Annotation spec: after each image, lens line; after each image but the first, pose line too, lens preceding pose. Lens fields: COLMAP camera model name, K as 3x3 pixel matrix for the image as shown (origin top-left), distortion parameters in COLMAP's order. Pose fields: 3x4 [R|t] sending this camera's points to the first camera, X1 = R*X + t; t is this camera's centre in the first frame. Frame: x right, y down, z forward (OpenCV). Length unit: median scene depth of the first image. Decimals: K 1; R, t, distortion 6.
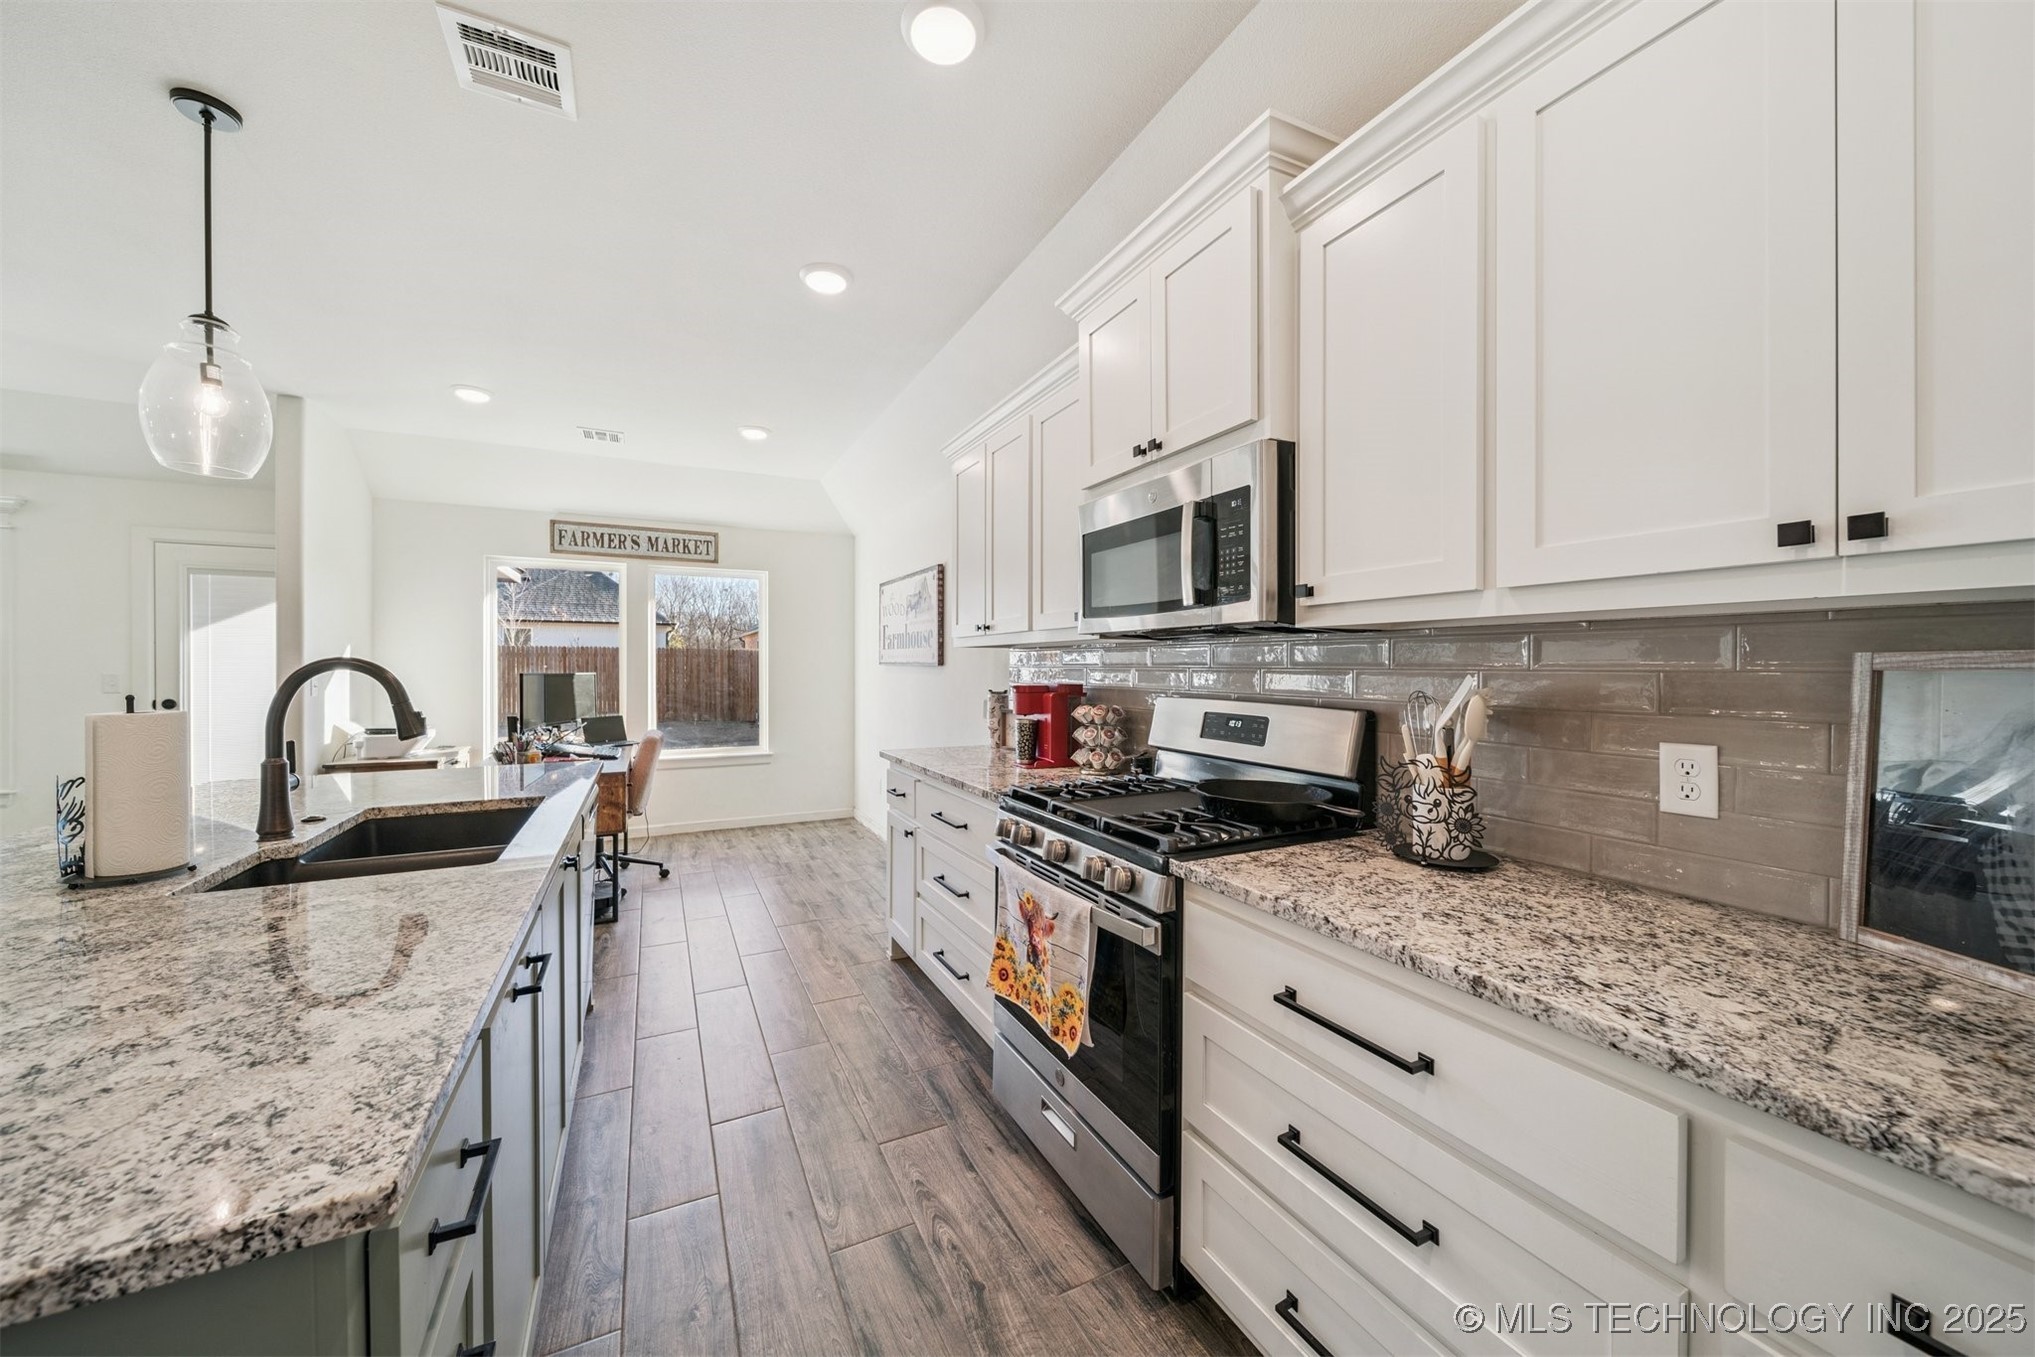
lens RADIAL K [[715.0, 0, 1002.7], [0, 715.0, 669.1], [0, 0, 1]] dist [0.000777, -0.001500]
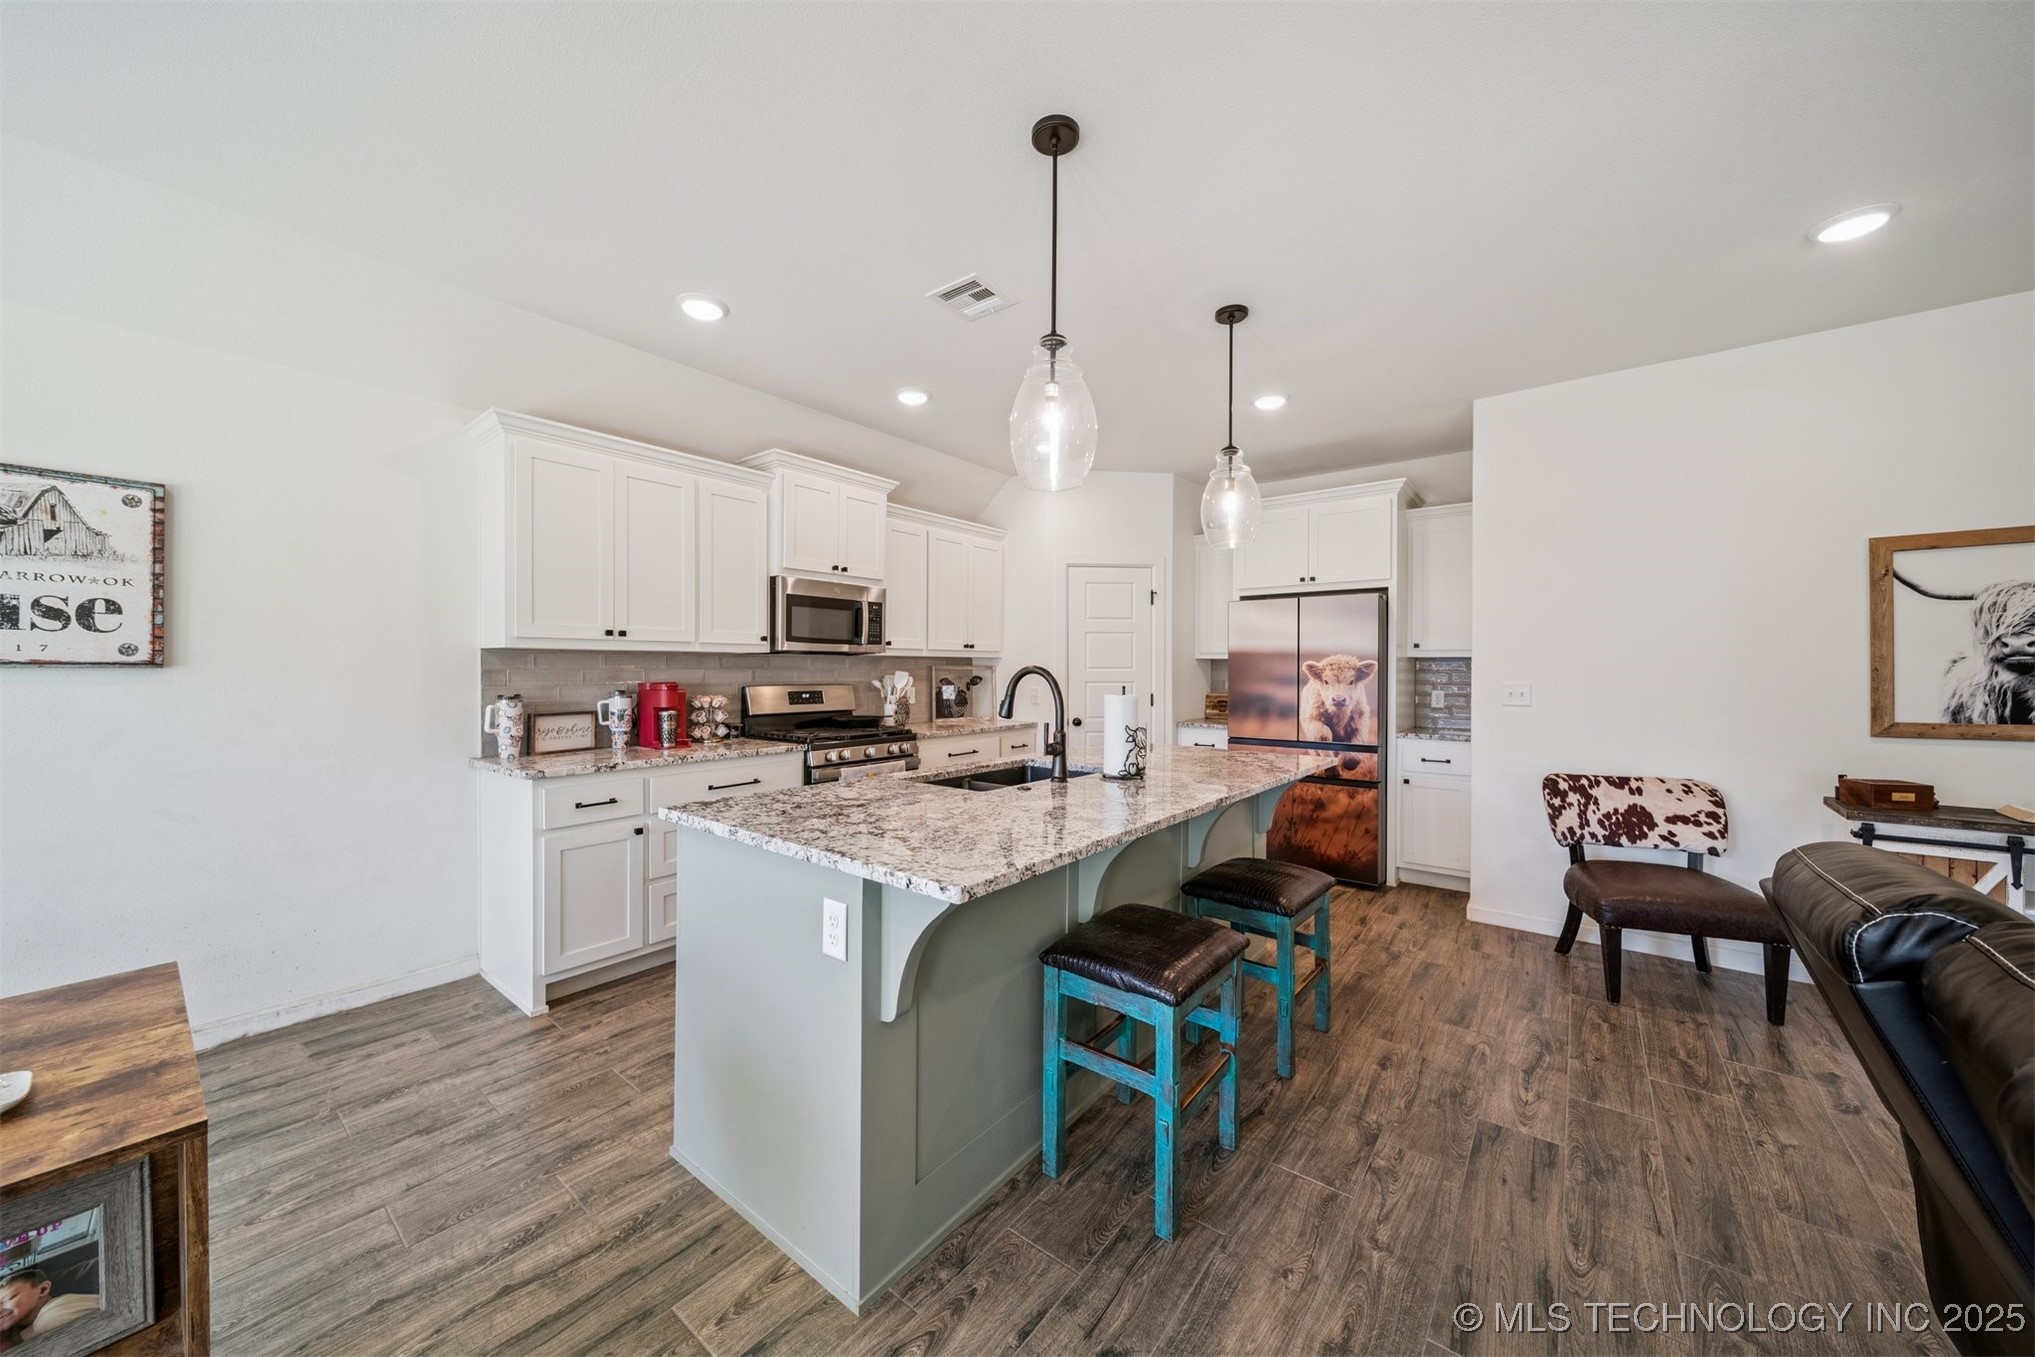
lens RADIAL K [[715.0, 0, 997.3], [0, 715.0, 668.6], [0, 0, 1]] dist [0.000777, -0.001500]
pose [[-0.418566, -0.004991, 0.908172, -0.917679], [-0.000843, 0.999987, 0.005107, -0.007296], [-0.908186, 0.001372, -0.418565, 0.686894]]
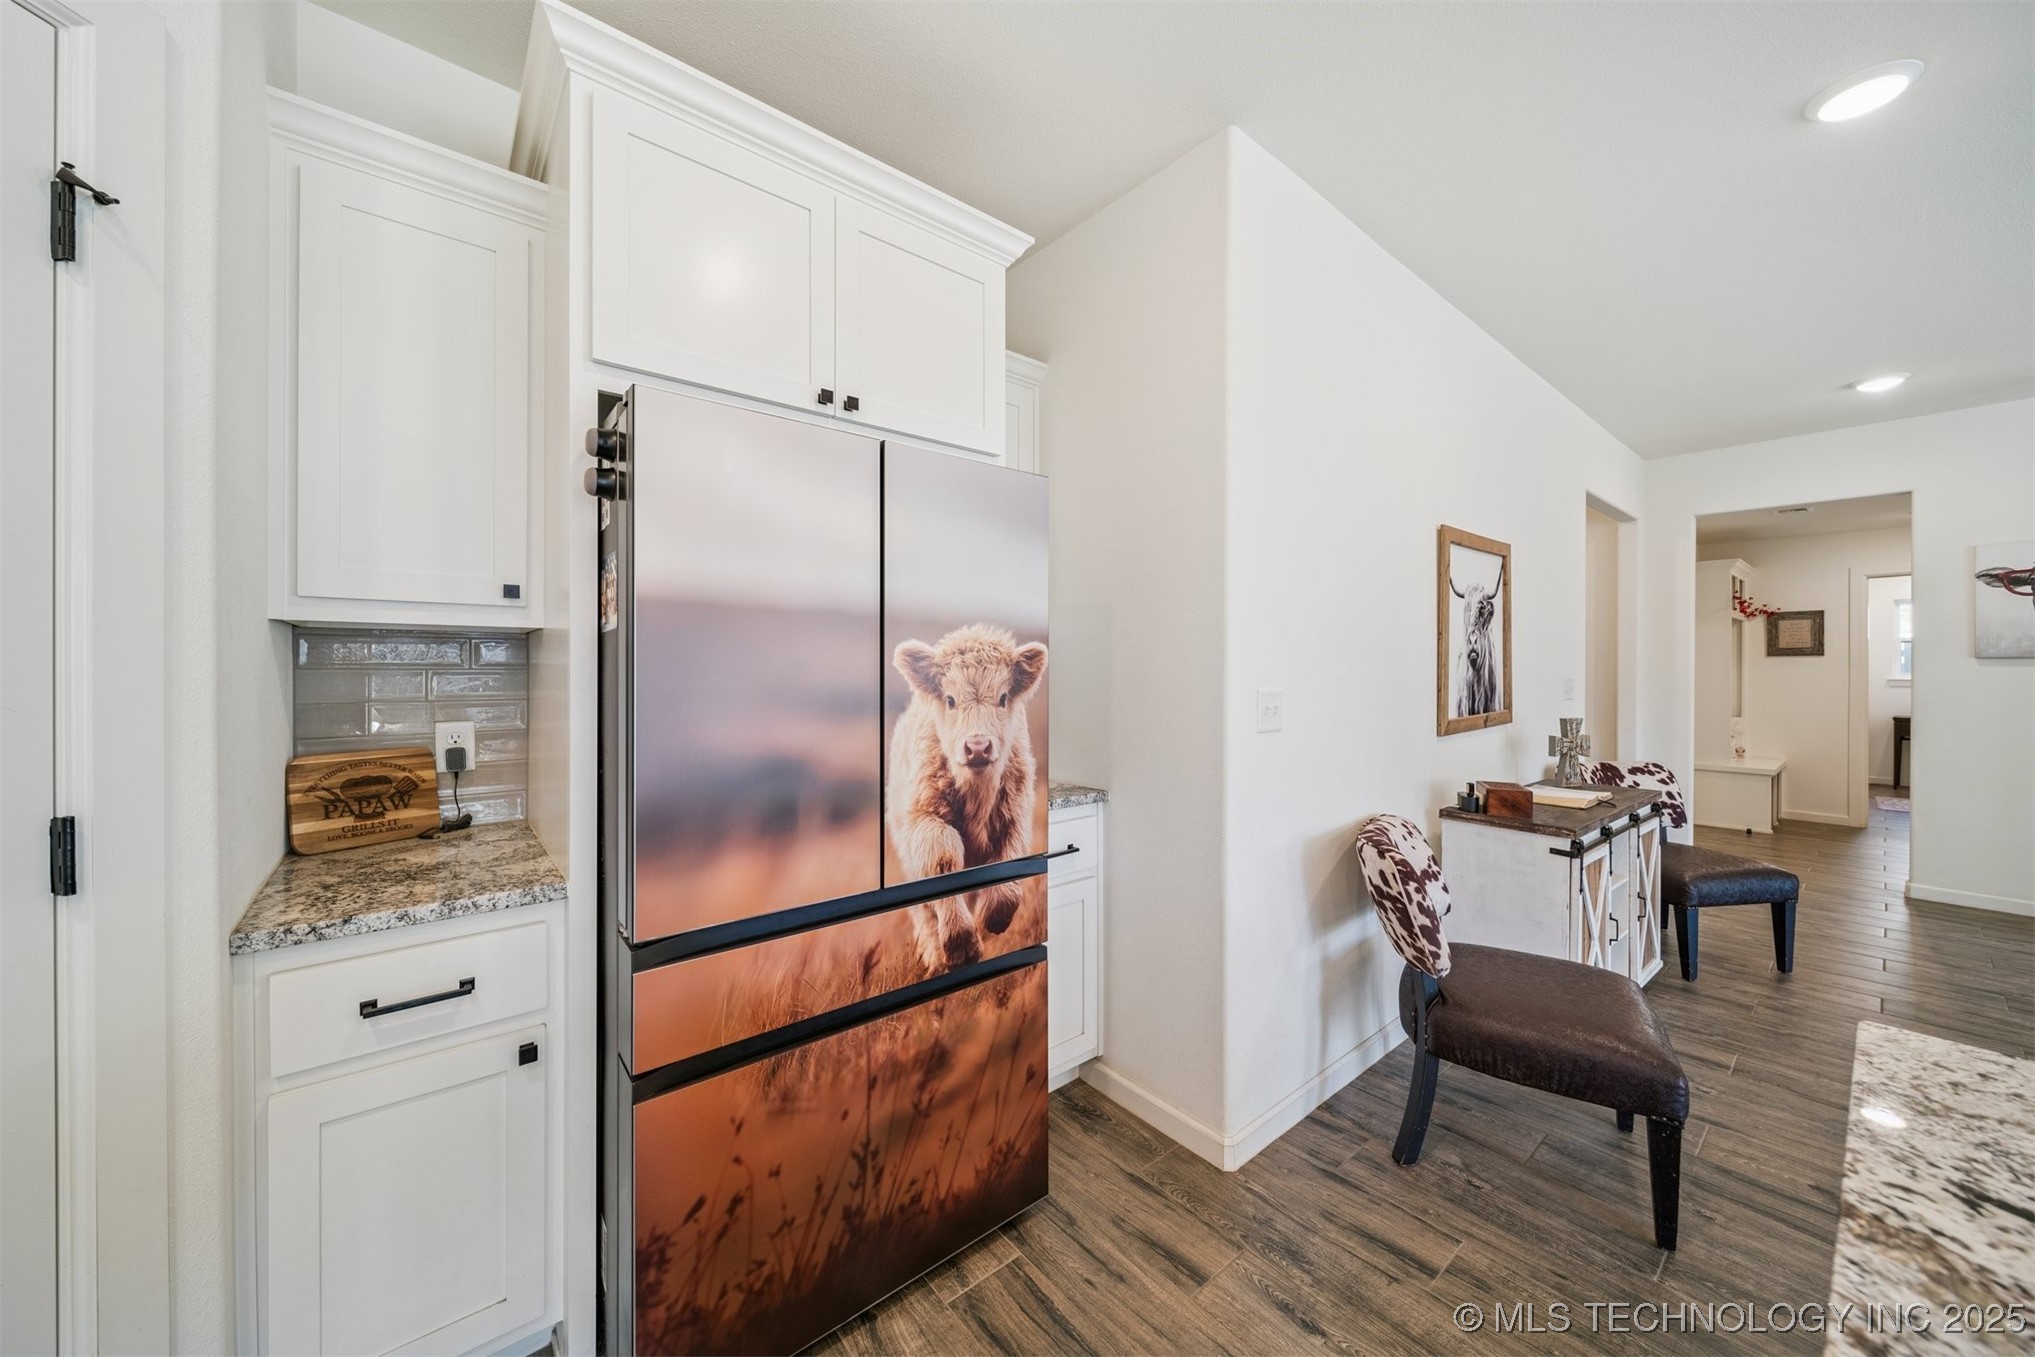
lens RADIAL K [[715.0, 0, 999.8], [0, 715.0, 665.0], [0, 0, 1]] dist [0.000777, -0.001500]
pose [[-0.976063, -0.006777, -0.217384, -0.080114], [-0.007890, 0.999960, 0.004251, -0.002988], [0.217347, 0.005864, -0.976077, 0.152994]]
